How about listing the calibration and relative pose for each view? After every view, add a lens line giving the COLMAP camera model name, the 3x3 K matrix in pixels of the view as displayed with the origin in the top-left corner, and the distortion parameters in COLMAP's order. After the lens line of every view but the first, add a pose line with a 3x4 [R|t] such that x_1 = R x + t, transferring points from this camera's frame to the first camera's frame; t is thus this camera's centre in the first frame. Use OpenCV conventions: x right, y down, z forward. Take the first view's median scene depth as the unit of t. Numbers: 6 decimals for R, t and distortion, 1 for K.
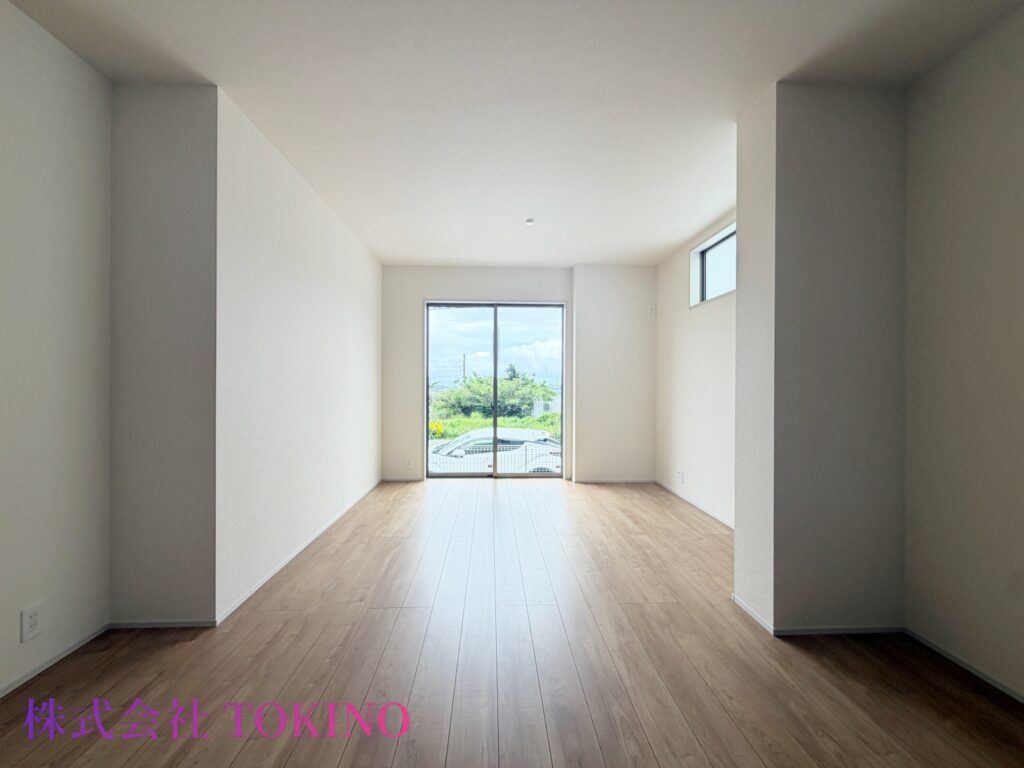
lens RADIAL K [[412.6, 0, 509.8], [0, 412.6, 383.3], [0, 0, 1]] dist [0.002474, 0.000136]
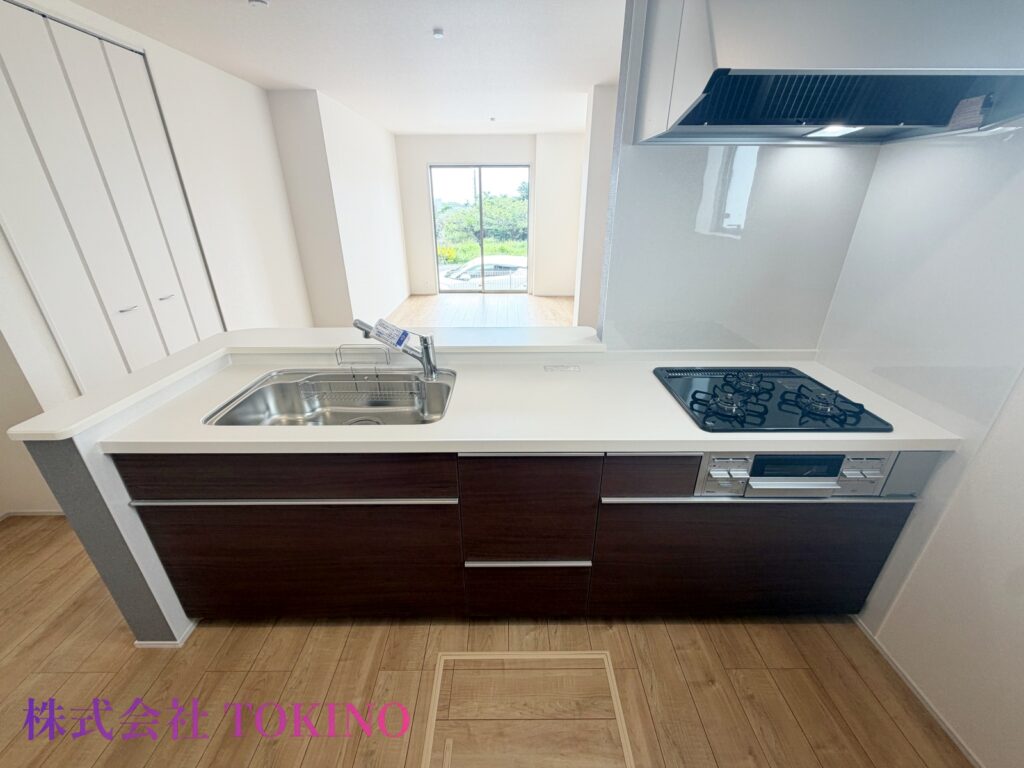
lens RADIAL K [[412.6, 0, 509.0], [0, 412.6, 382.7], [0, 0, 1]] dist [0.002474, 0.000136]
pose [[0.999061, 0.011679, -0.041731, 0.091282], [0.006242, 0.914171, 0.405280, -0.062766], [0.042883, -0.405160, 0.913240, -0.379696]]
